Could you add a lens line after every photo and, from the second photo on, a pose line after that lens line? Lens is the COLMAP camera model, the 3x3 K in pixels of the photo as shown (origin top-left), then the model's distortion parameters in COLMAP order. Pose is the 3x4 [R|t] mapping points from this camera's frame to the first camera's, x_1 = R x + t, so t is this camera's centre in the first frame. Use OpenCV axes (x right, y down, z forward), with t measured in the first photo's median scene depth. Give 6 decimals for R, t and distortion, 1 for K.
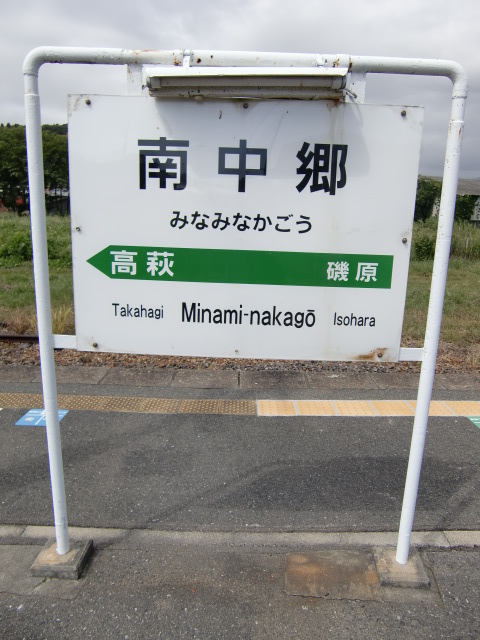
lens RADIAL K [[448.4, 0, 242.3], [0, 448.4, 323.8], [0, 0, 1]] dist [-0.045396, 0.000068]
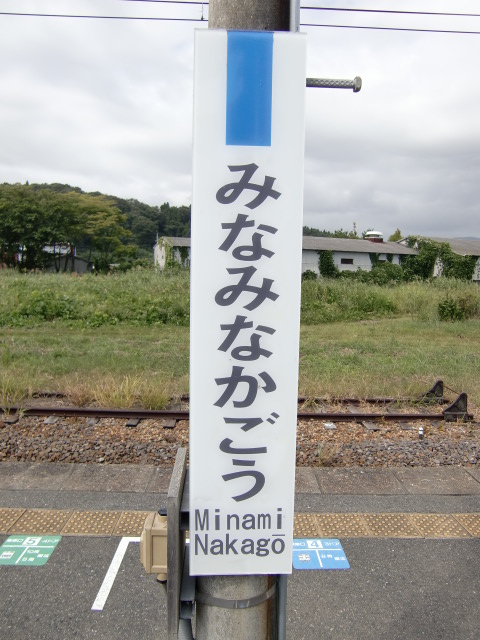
lens RADIAL K [[448.4, 0, 234.8], [0, 448.4, 320.6], [0, 0, 1]] dist [-0.045396, 0.000068]
pose [[0.999084, 0.001049, 0.042770, -0.123048], [0.004524, 0.991504, -0.130001, -0.016792], [-0.042543, 0.130075, 0.990591, 0.040362]]
